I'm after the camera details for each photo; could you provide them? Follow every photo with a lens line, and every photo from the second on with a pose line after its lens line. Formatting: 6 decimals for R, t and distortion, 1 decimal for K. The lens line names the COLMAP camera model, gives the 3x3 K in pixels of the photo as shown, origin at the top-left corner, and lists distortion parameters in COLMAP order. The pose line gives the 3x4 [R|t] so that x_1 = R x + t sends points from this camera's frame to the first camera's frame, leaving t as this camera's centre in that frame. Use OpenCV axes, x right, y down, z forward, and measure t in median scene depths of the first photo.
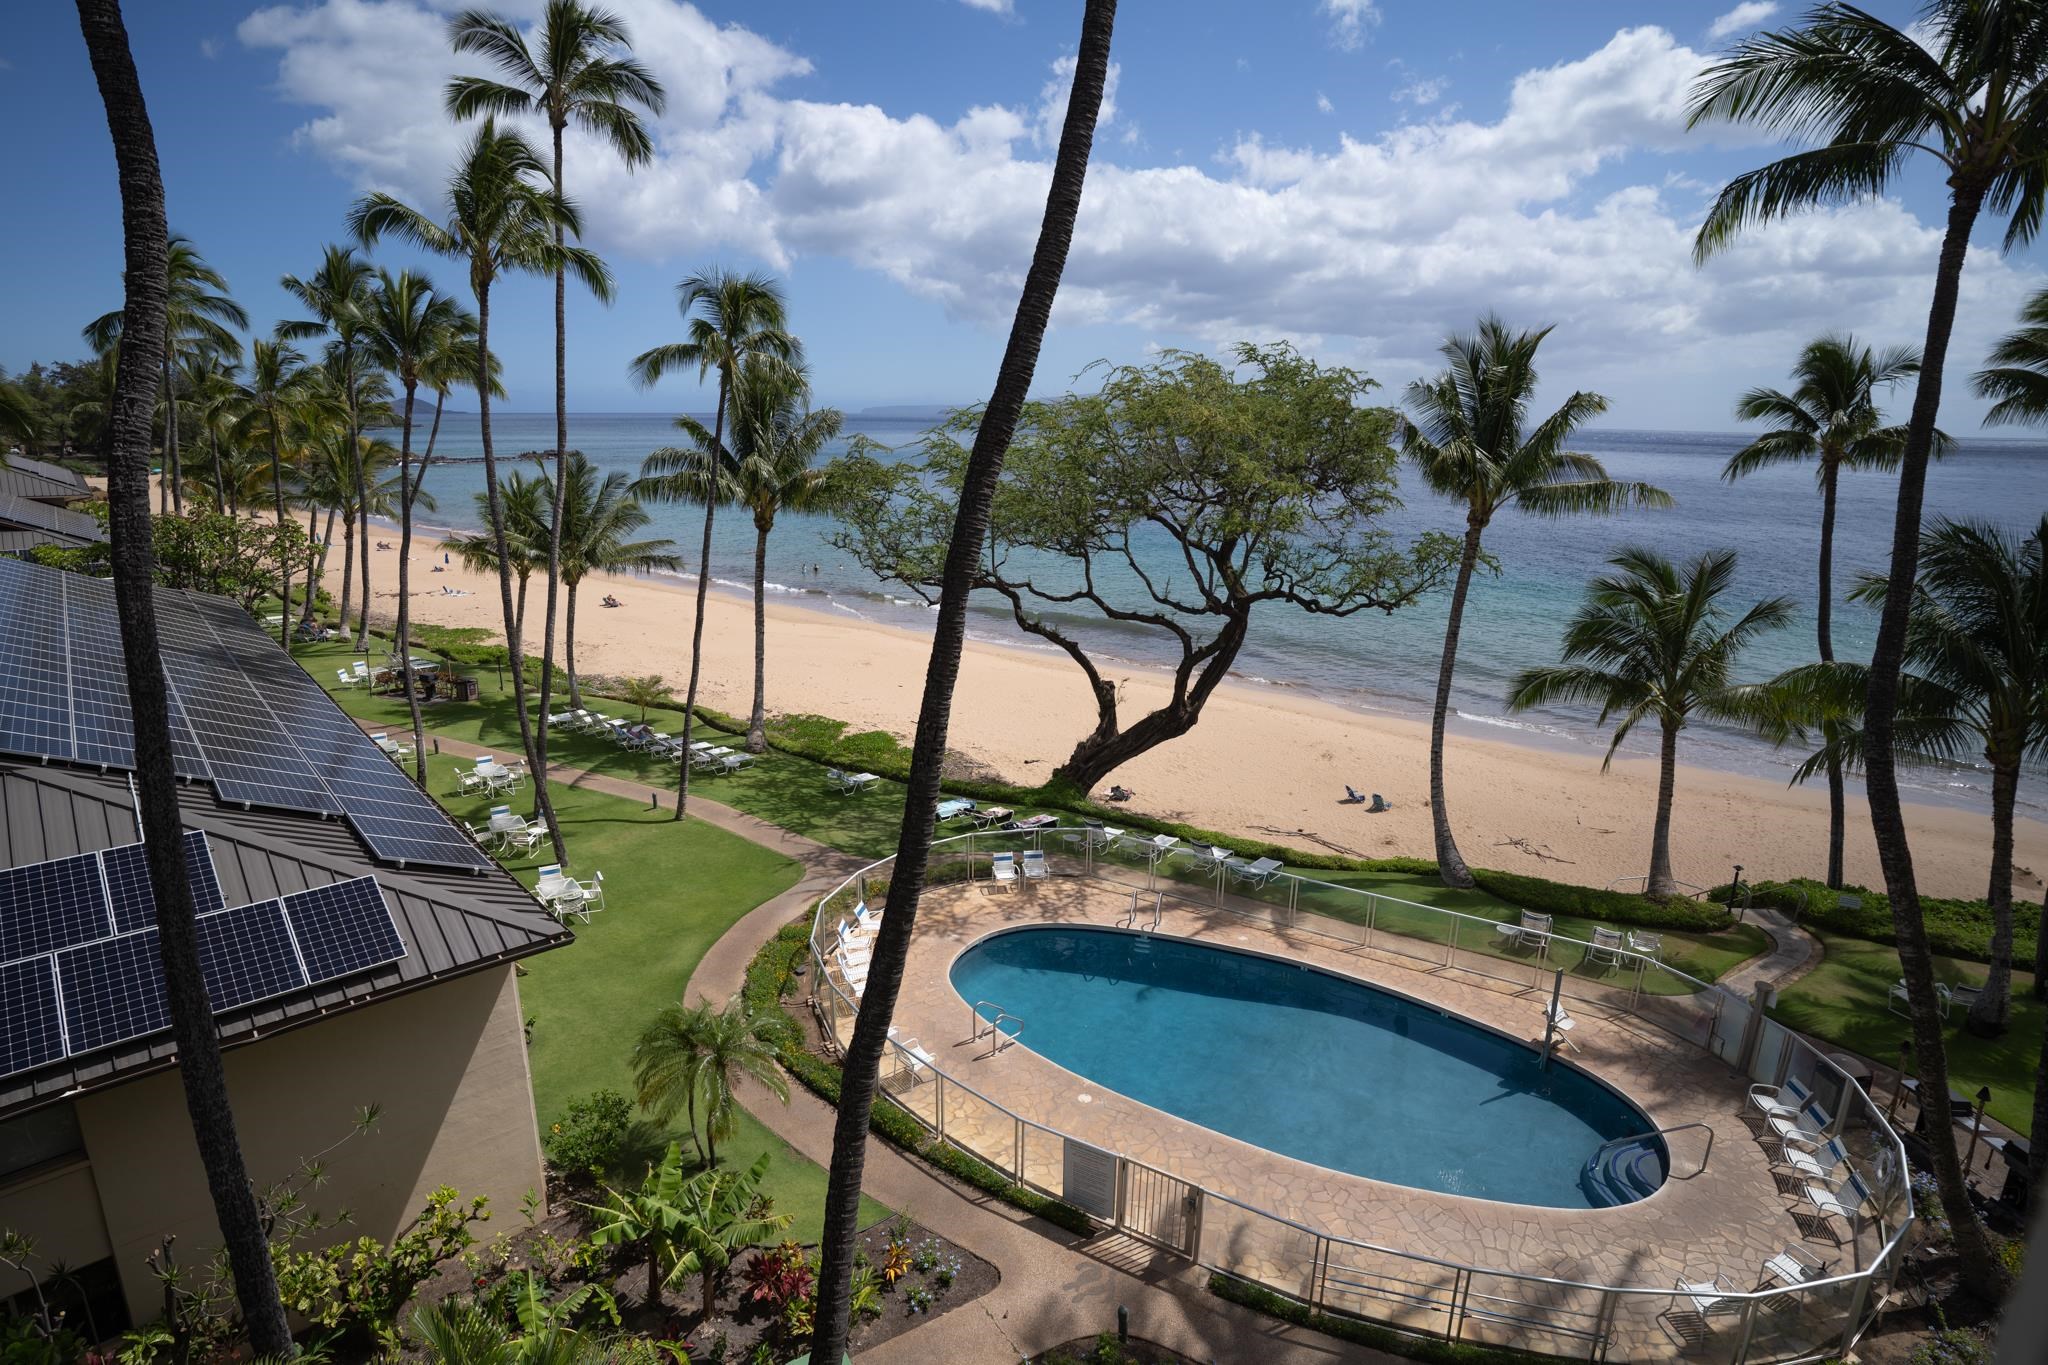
lens RADIAL K [[1051.2, 0, 1024.0], [0, 1051.2, 682.5], [0, 0, 1]] dist [-0.074077, 0.041511]
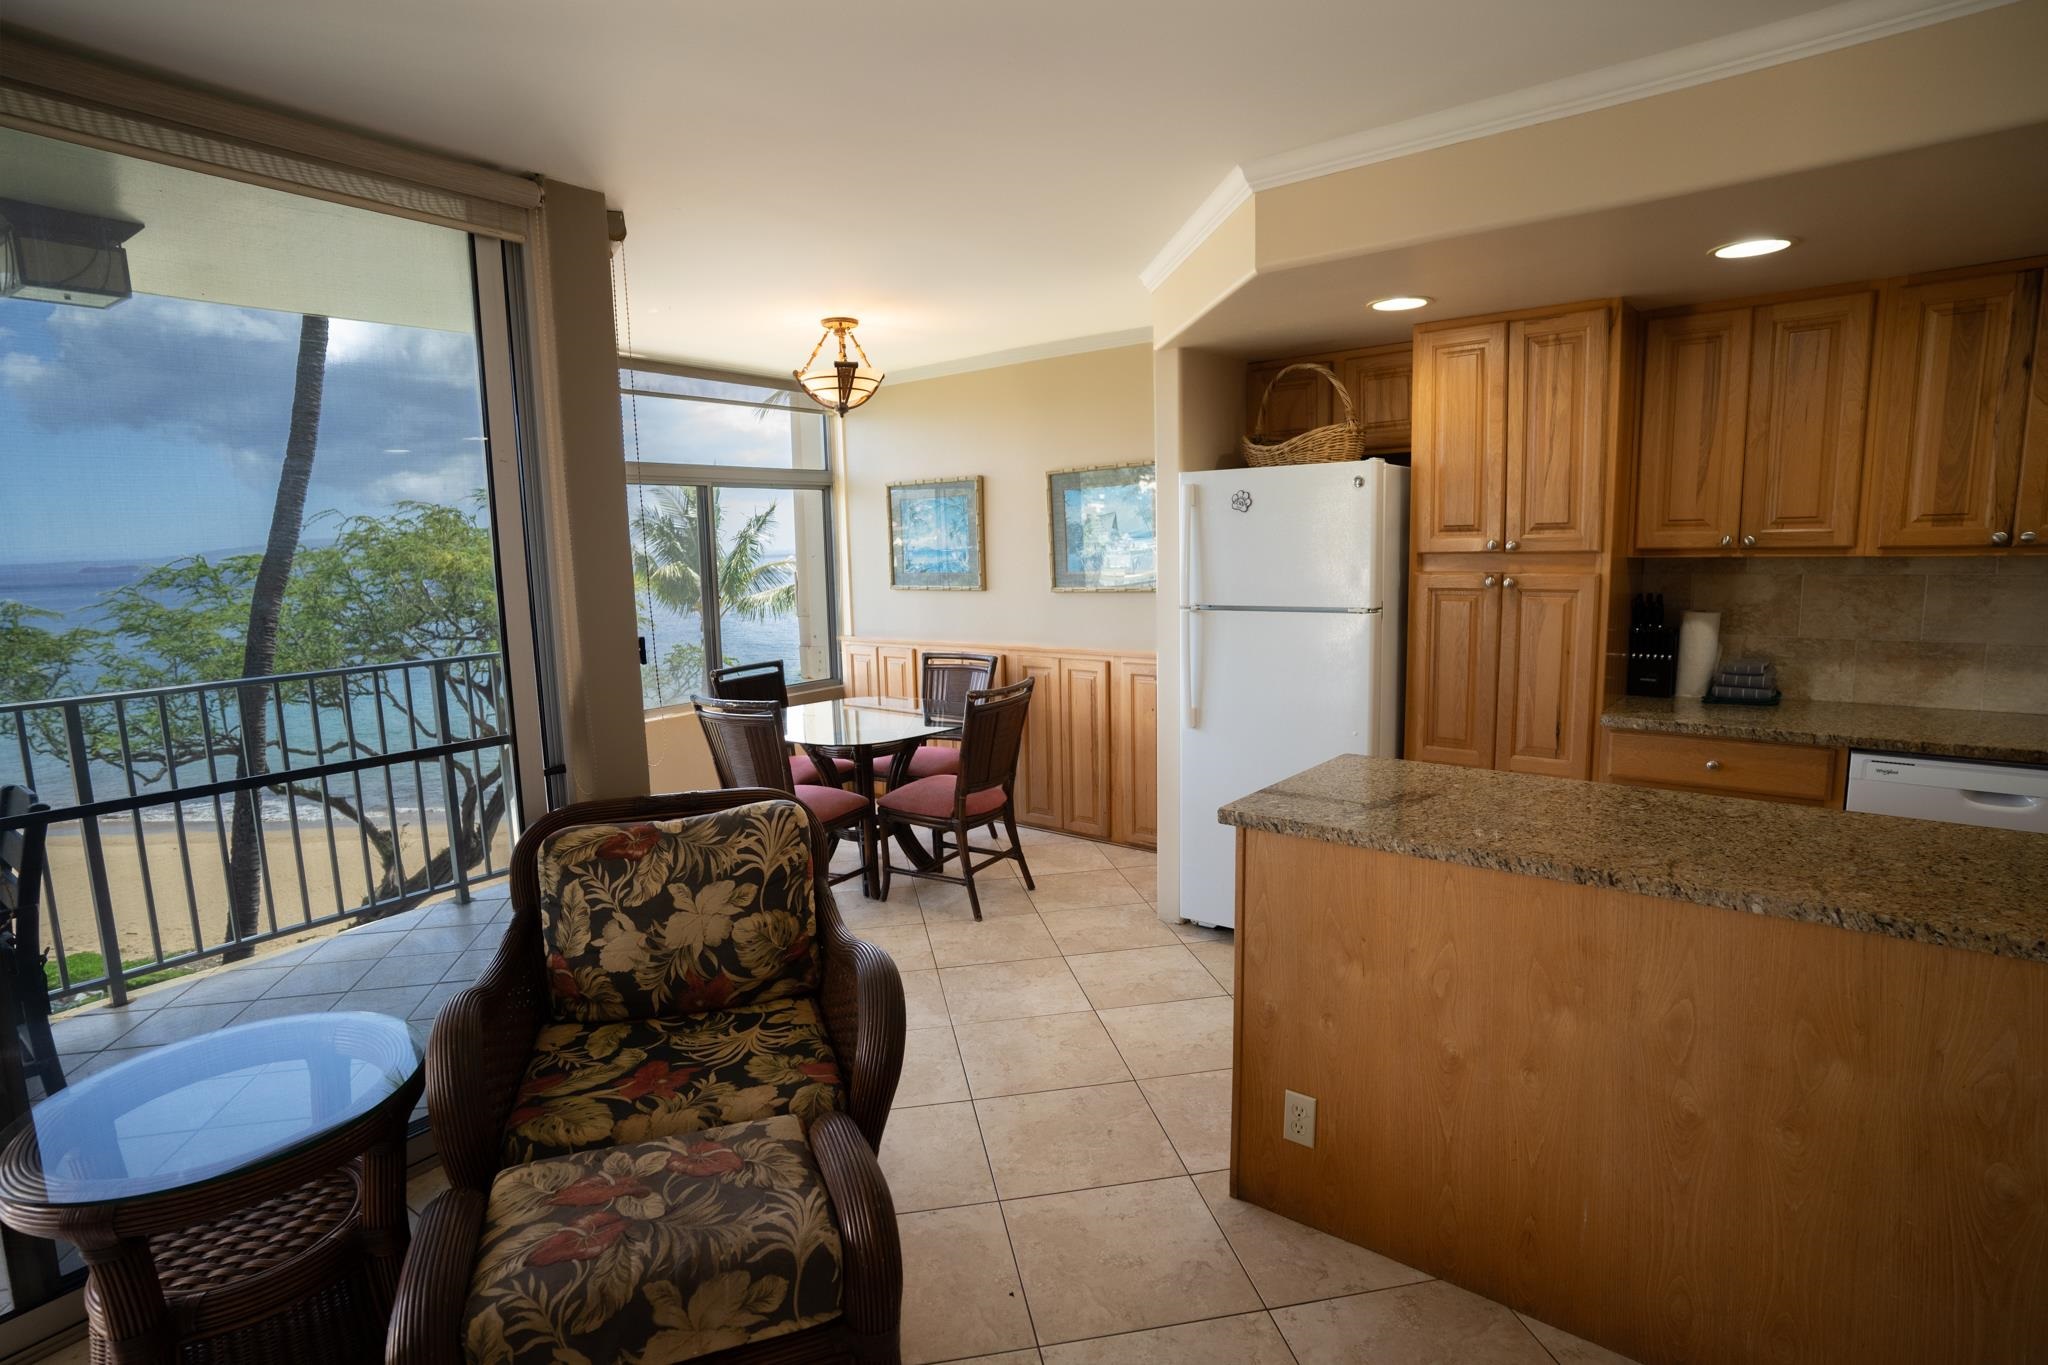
lens RADIAL K [[1056.9, 0, 1016.8], [0, 1056.9, 691.3], [0, 0, 1]] dist [-0.077165, 0.046838]
pose [[0.792662, -0.120378, 0.597659, -0.014817], [0.187852, 0.980842, -0.051587, 0.034641], [-0.579999, 0.153162, 0.800089, -0.139043]]
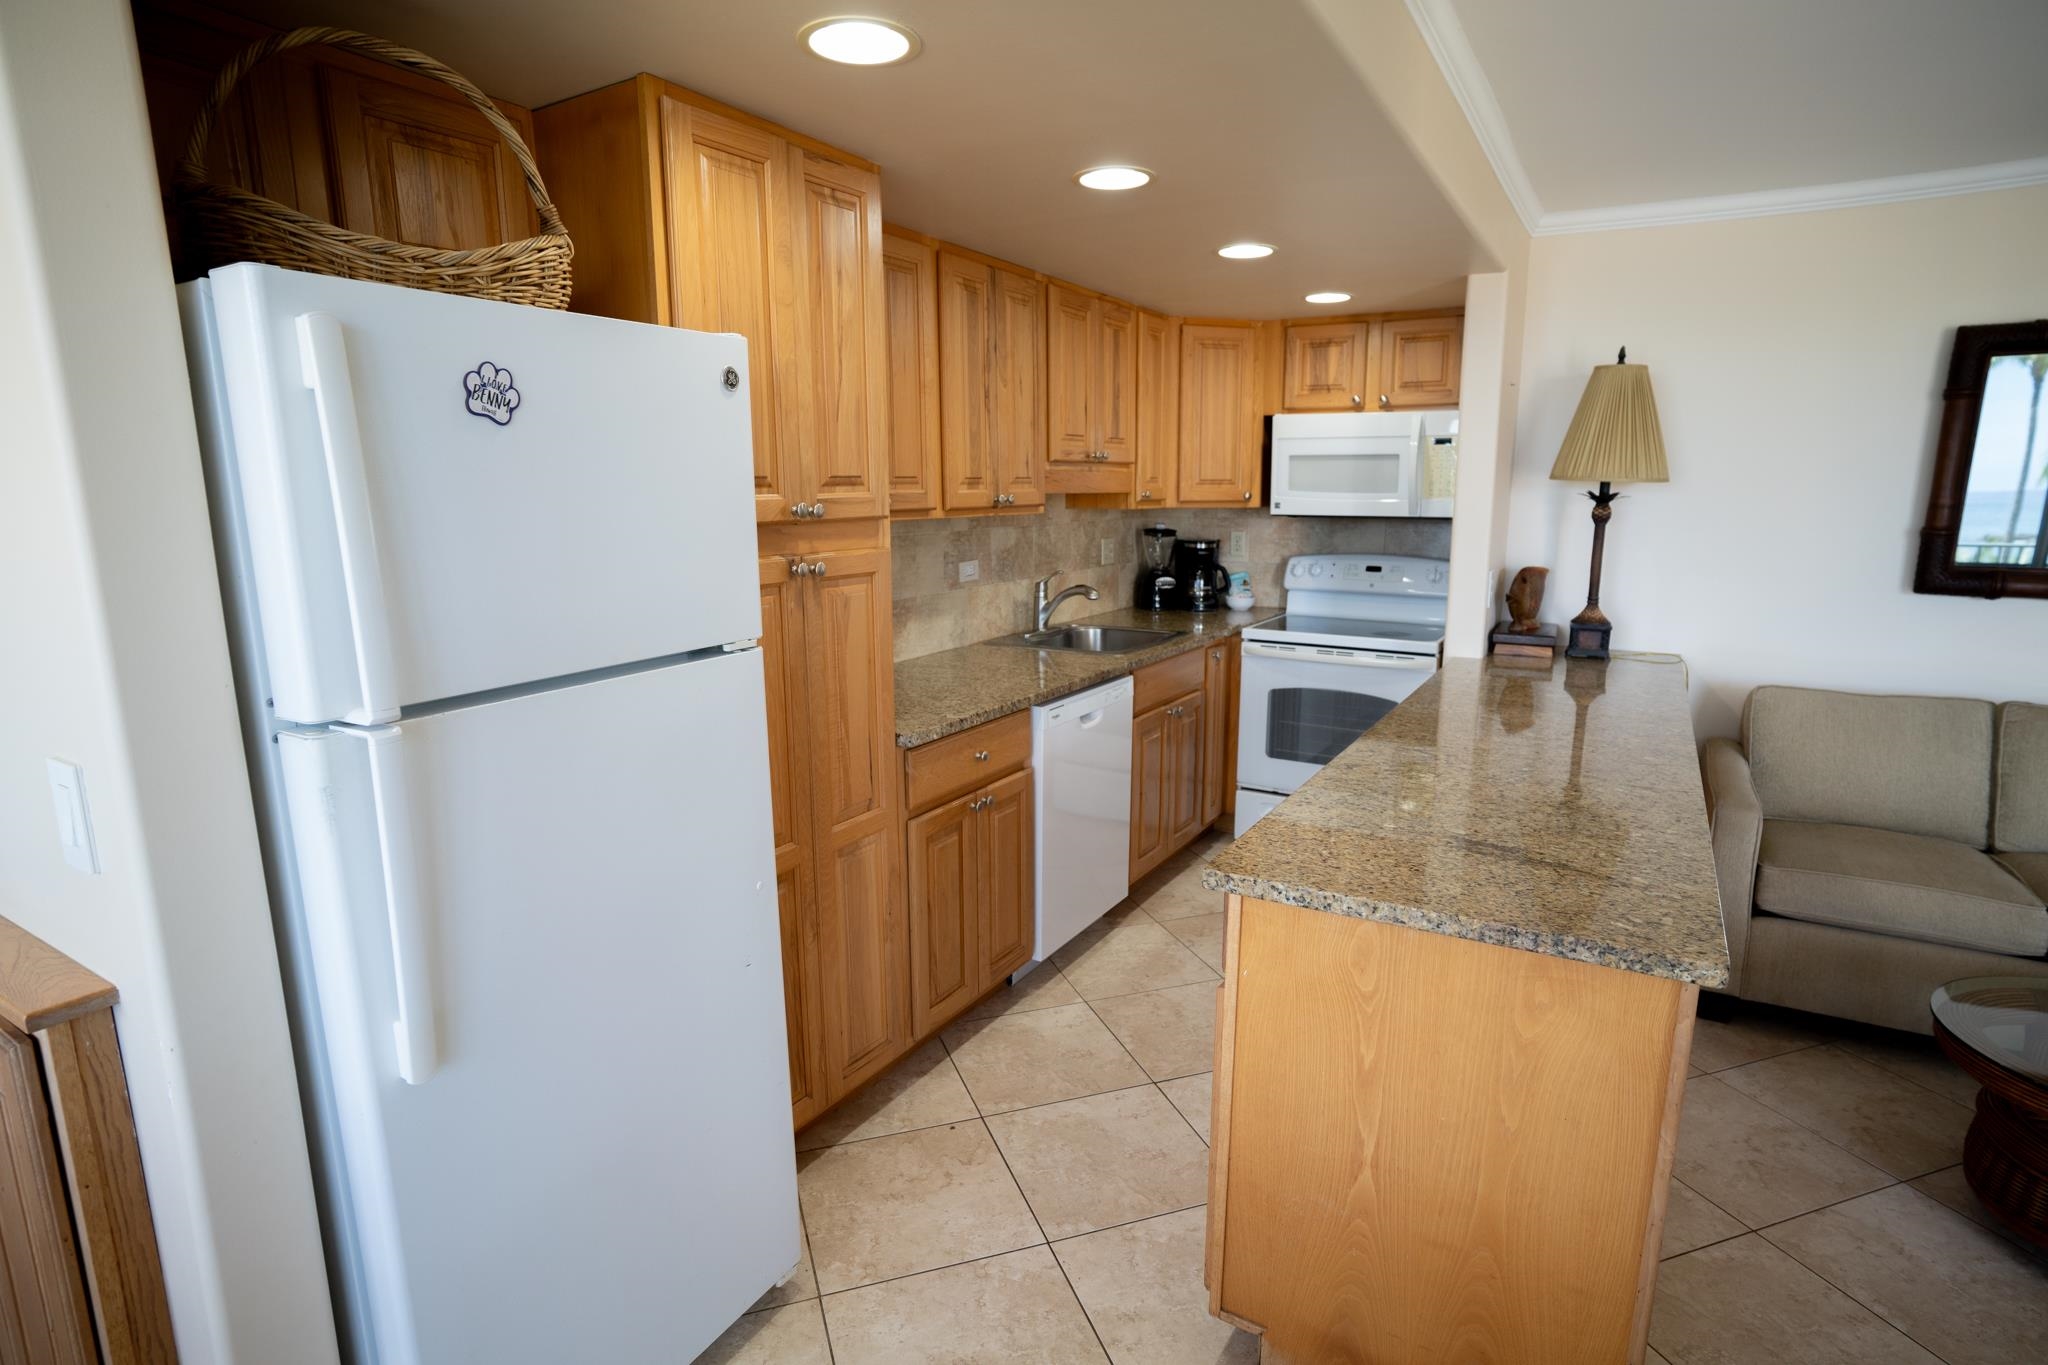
lens RADIAL K [[1056.9, 0, 1016.8], [0, 1056.9, 691.3], [0, 0, 1]] dist [-0.077165, 0.046838]
pose [[-0.721927, -0.143936, 0.676834, 0.025047], [0.168152, 0.912316, 0.373368, 0.015462], [-0.671228, 0.383356, -0.634422, -0.062519]]
